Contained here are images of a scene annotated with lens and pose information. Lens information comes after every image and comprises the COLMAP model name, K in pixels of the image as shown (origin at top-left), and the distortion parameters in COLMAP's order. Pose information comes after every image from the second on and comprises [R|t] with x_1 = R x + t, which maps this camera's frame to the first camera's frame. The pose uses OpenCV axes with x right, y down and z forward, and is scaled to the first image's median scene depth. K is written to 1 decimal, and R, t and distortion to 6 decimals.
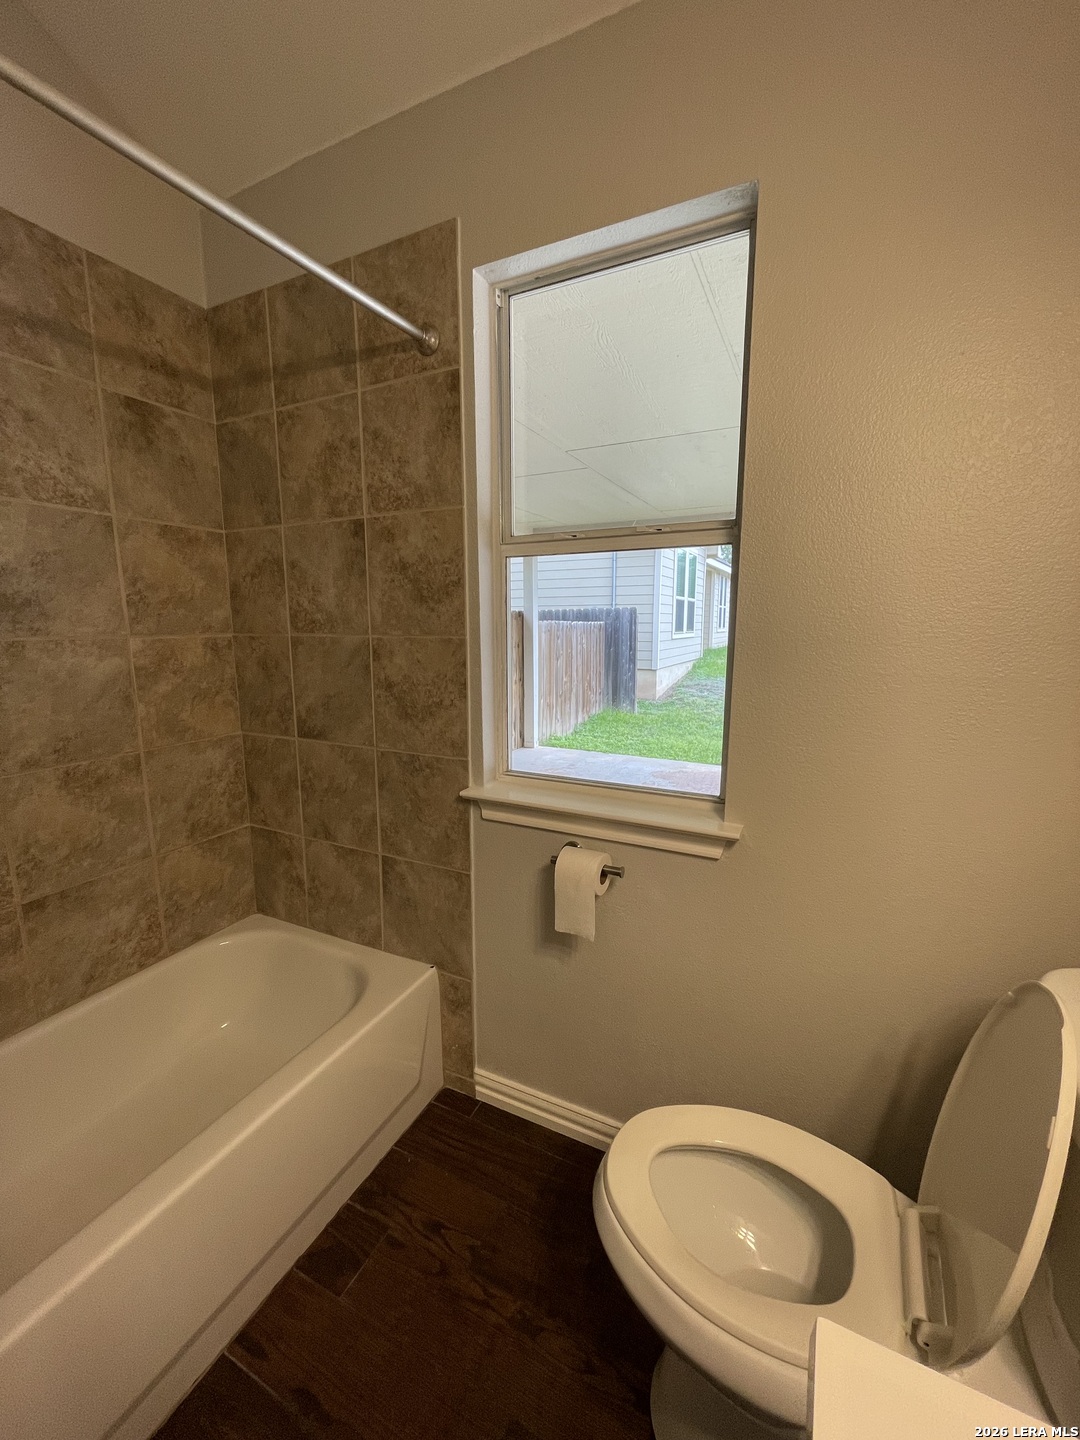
lens RADIAL K [[580.9, 0, 543.3], [0, 580.9, 718.5], [0, 0, 1]] dist [-0.001217, -0.001105]
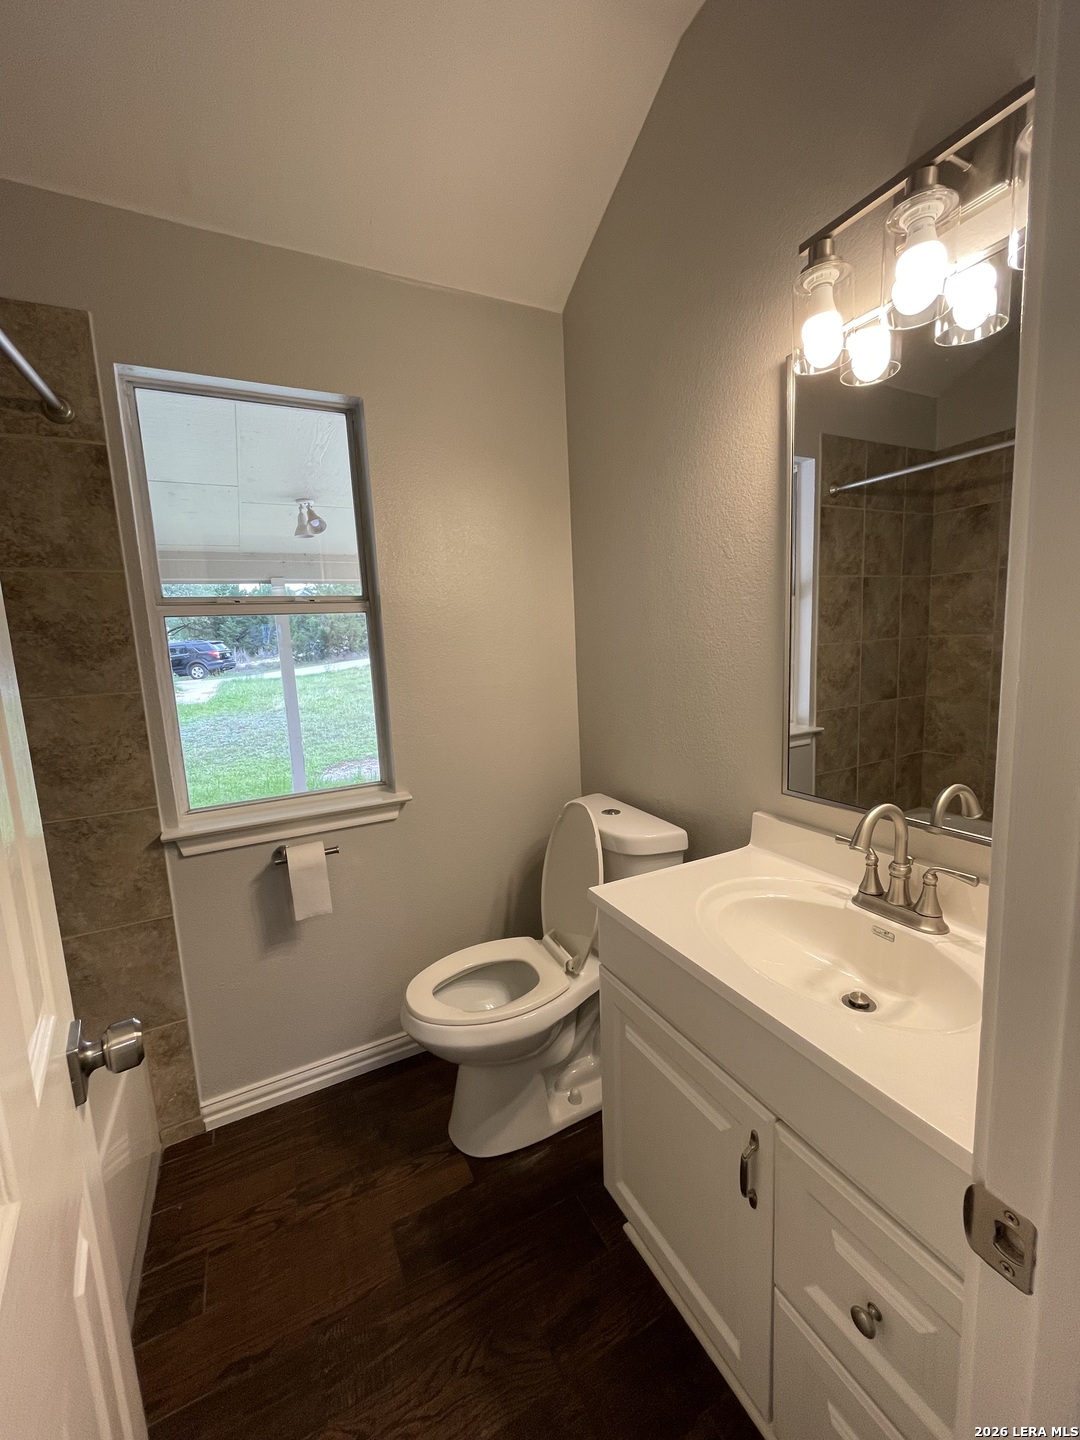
lens RADIAL K [[580.9, 0, 539.7], [0, 580.9, 719.7], [0, 0, 1]] dist [-0.001217, -0.001105]
pose [[0.597751, -0.135981, 0.790065, -0.533922], [0.178625, 0.983326, 0.034100, 0.004082], [-0.781529, 0.120742, 0.612074, -0.207796]]
